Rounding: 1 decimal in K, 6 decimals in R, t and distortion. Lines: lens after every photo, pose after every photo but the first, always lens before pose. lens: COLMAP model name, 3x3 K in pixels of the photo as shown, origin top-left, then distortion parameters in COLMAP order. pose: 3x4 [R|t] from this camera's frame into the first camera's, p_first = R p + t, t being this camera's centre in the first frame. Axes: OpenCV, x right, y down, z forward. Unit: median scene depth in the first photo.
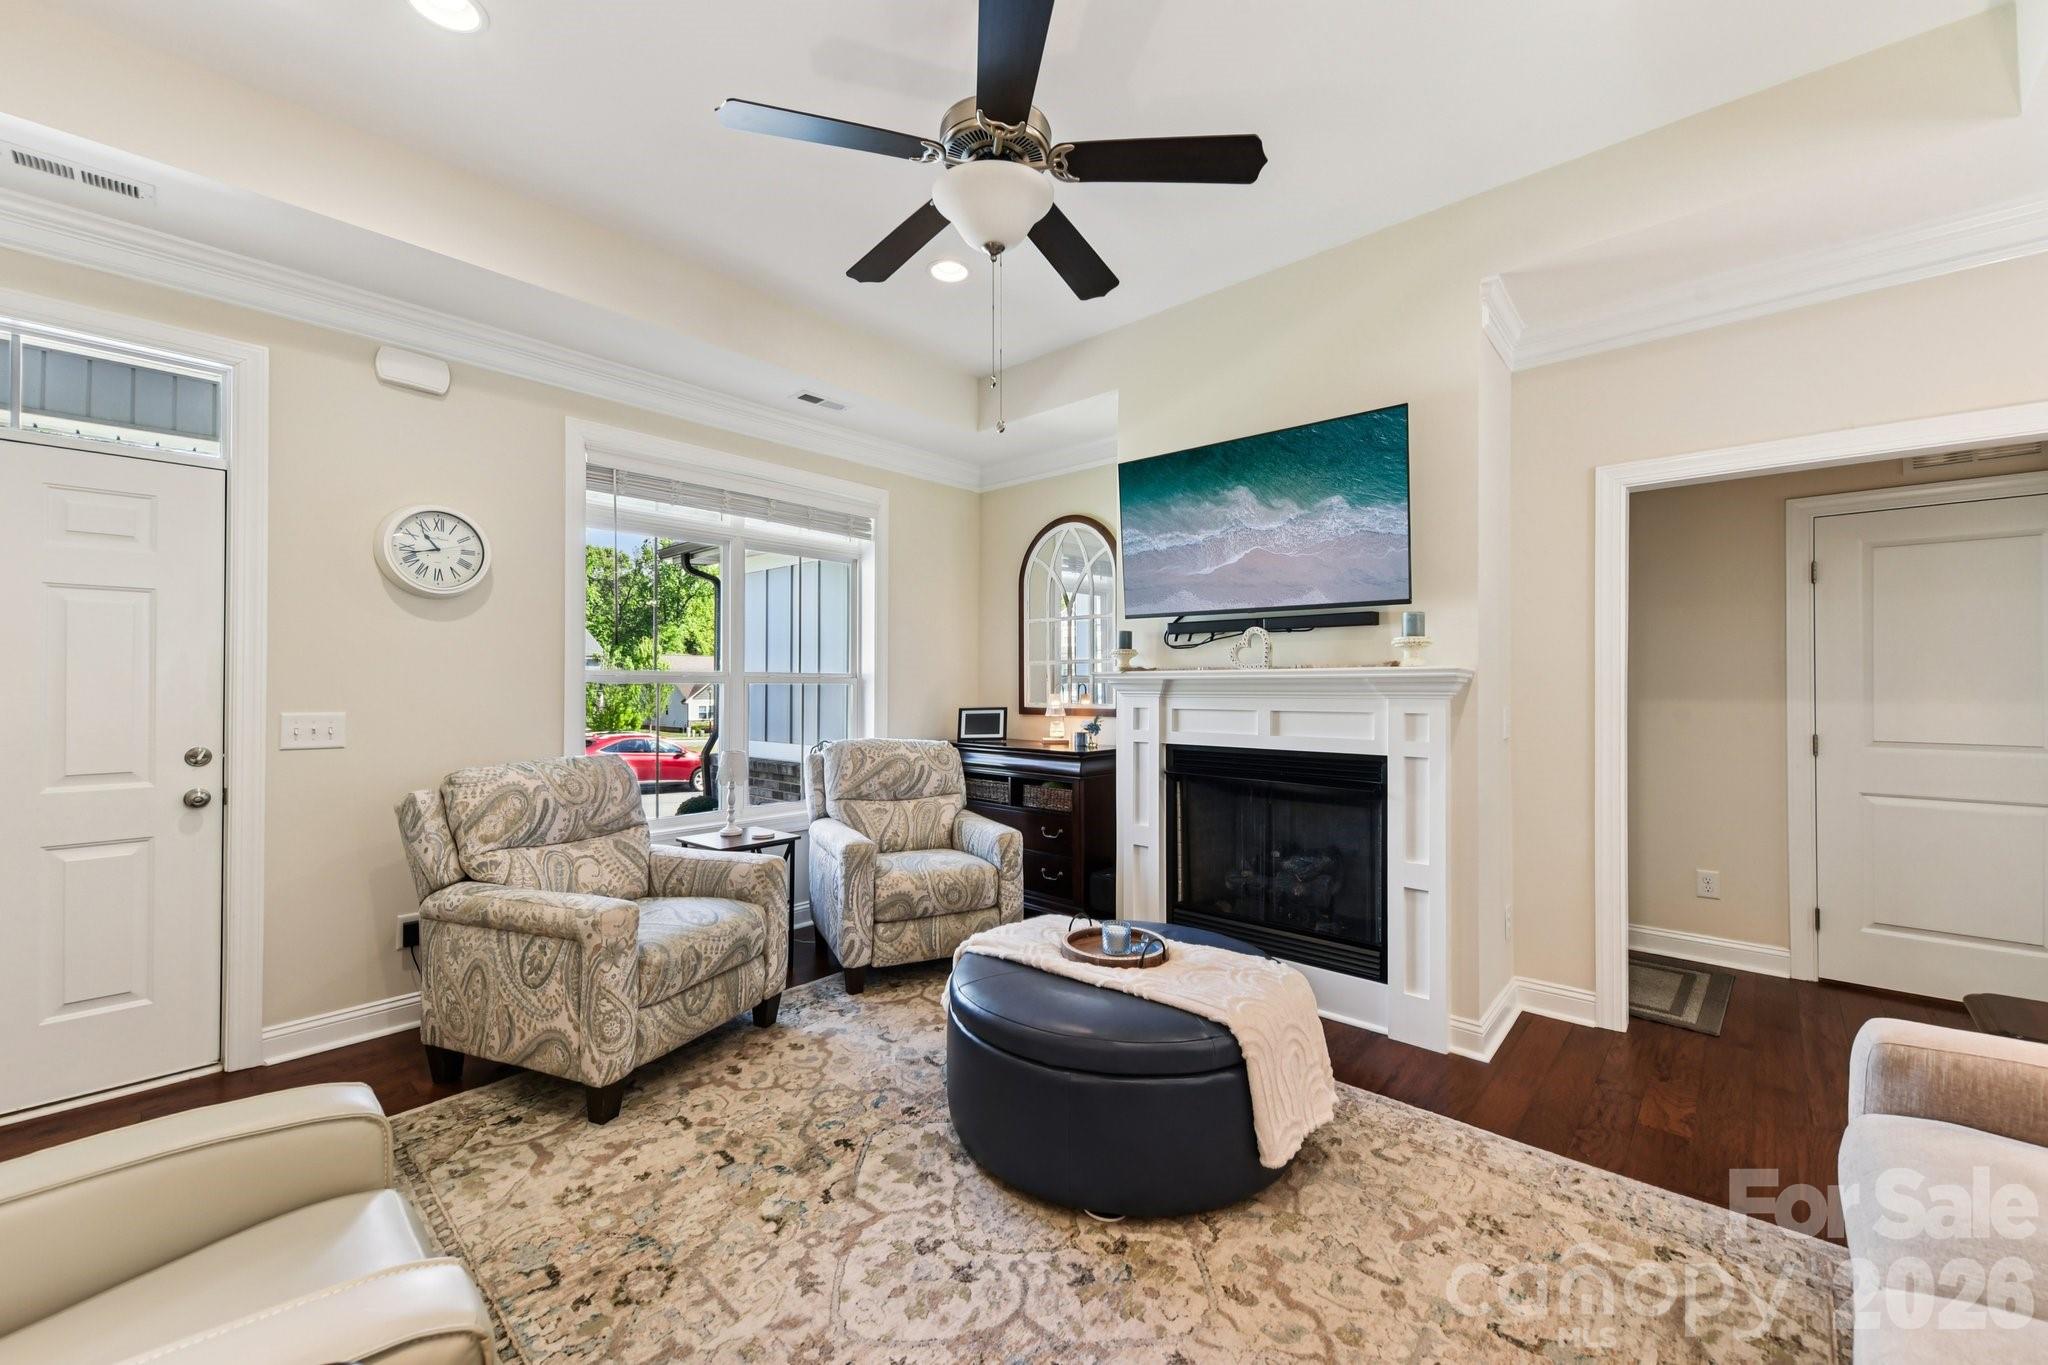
lens RADIAL K [[806.7, 0, 1026.8], [0, 806.7, 679.0], [0, 0, 1]] dist [0.022245, -0.006120]
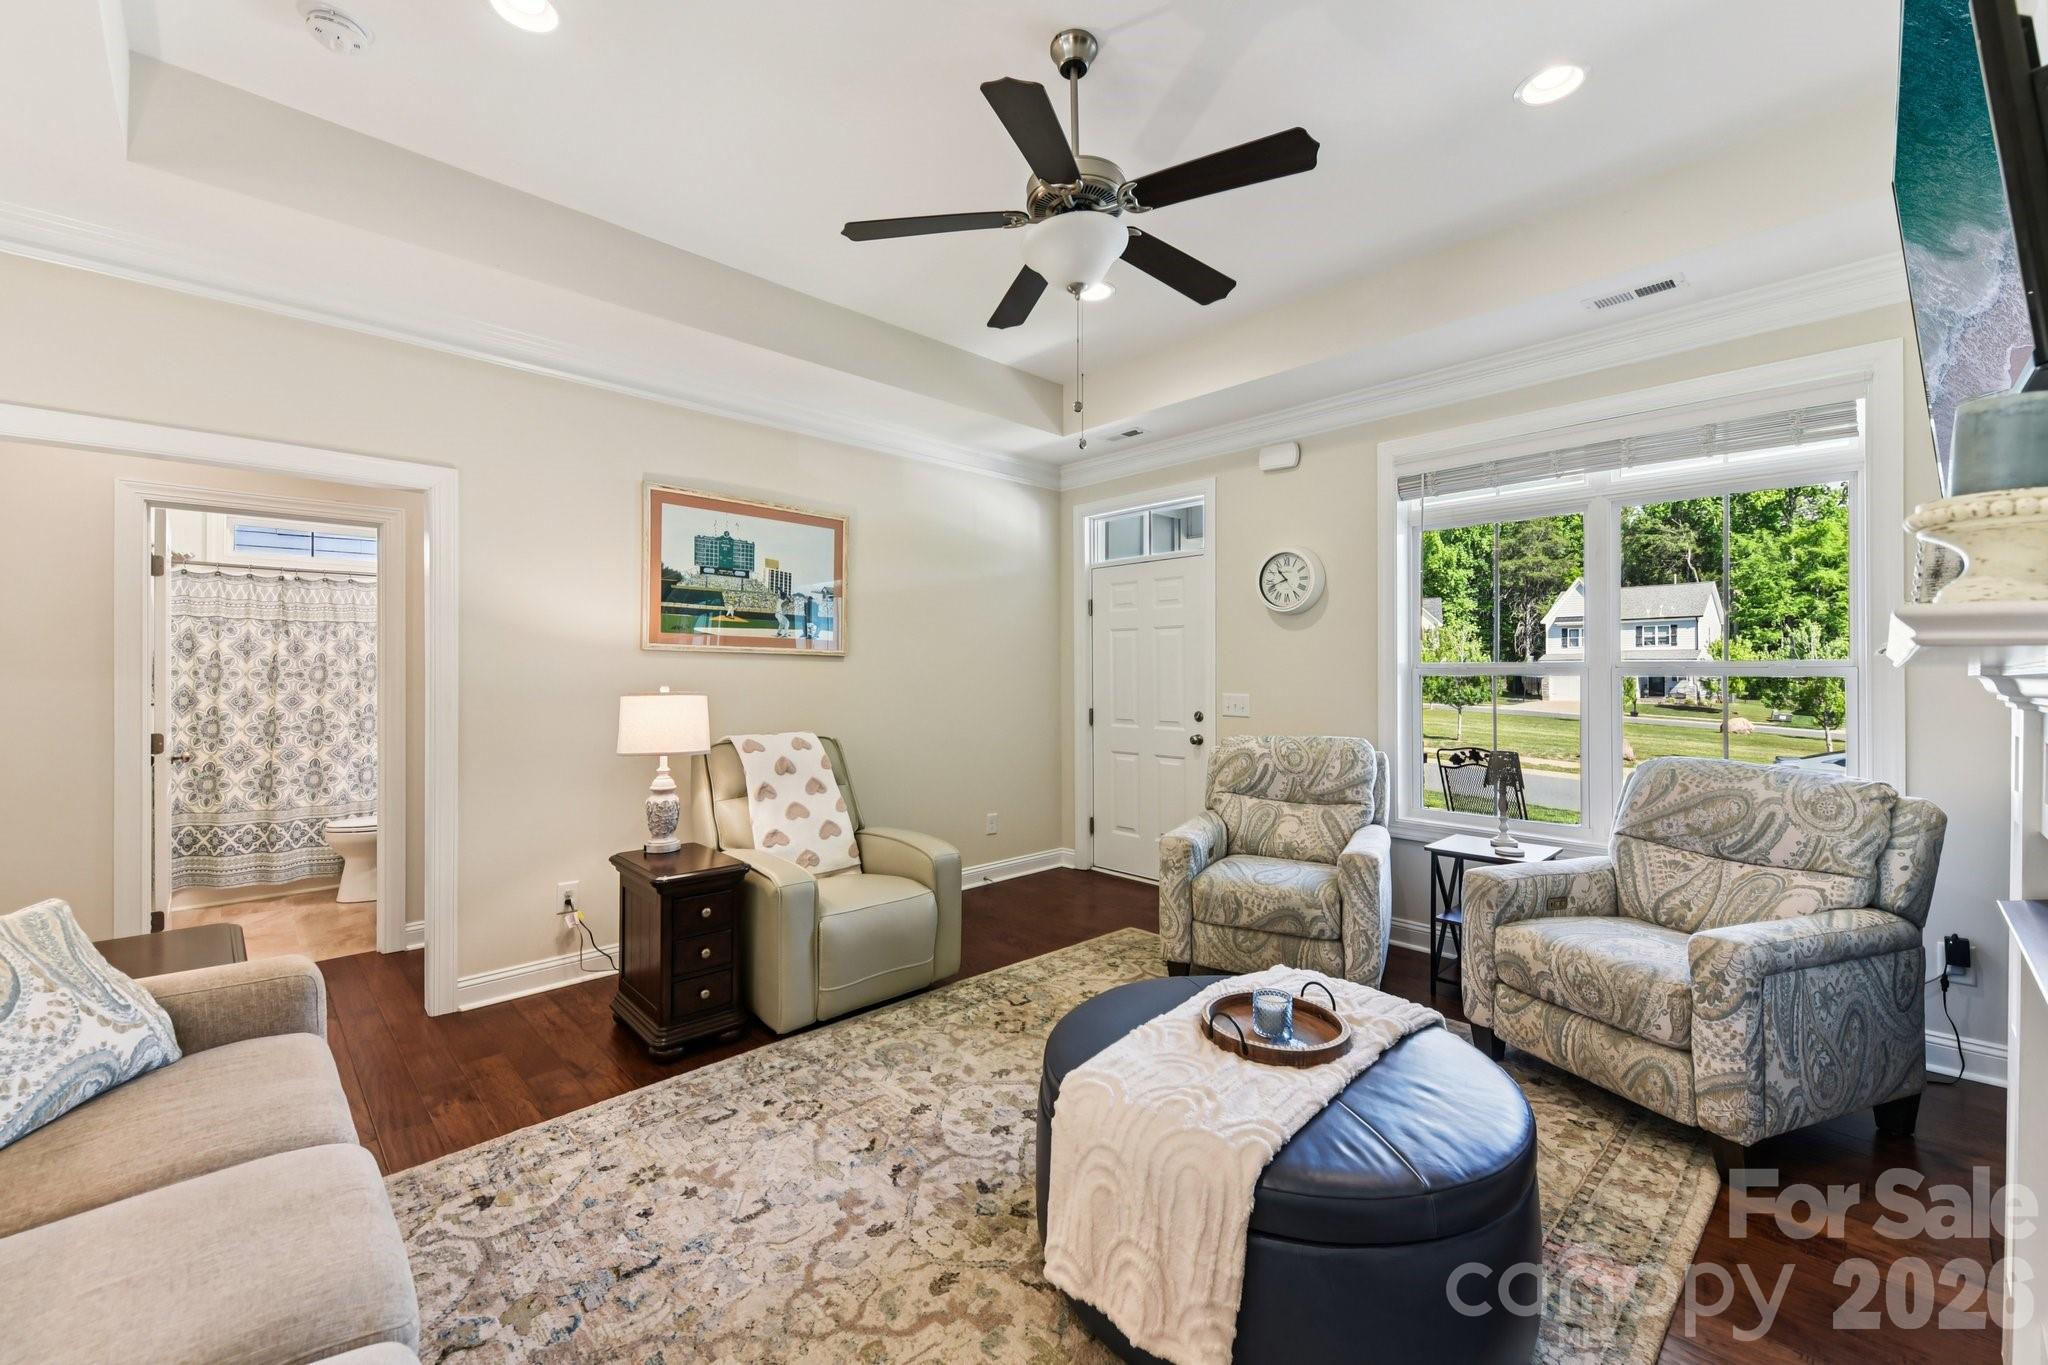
lens RADIAL K [[819.7, 0, 1020.1], [0, 819.7, 672.1], [0, 0, 1]] dist [0.010300, -0.000434]
pose [[-0.078419, -0.004030, -0.996912, 0.778628], [0.005079, 0.999977, -0.004442, 0.003074], [0.996908, -0.005412, -0.078397, 0.720146]]
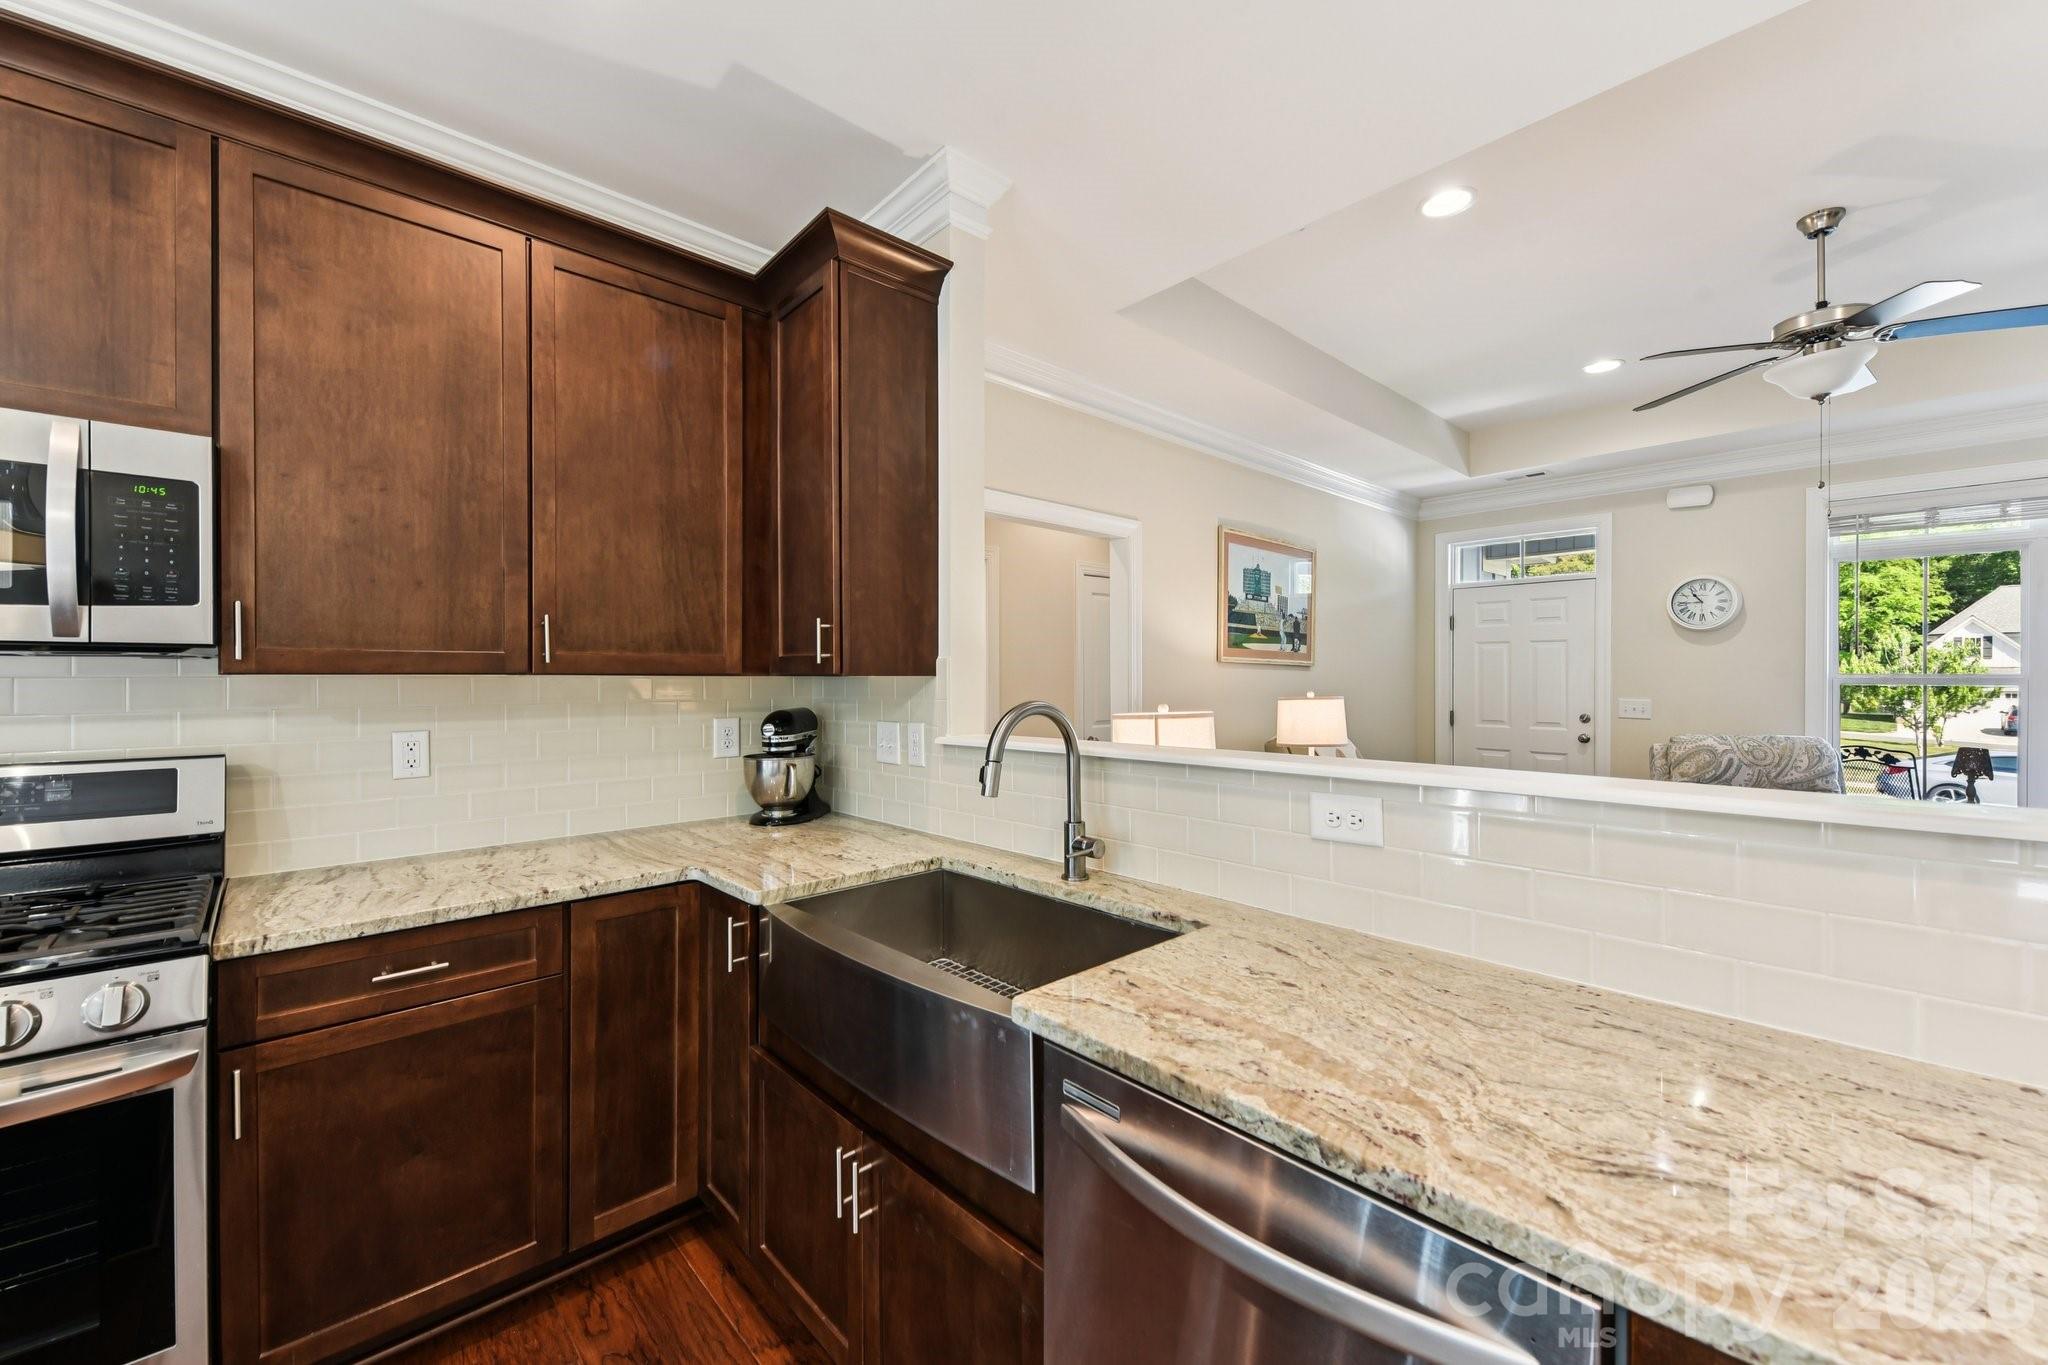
lens RADIAL K [[804.9, 0, 998.1], [0, 804.9, 679.9], [0, 0, 1]] dist [-0.002253, -0.000625]
pose [[-0.111488, 0.002606, -0.993762, 1.132934], [0.003131, 0.999993, 0.002271, -0.012103], [0.993761, -0.002858, -0.111496, -0.241664]]
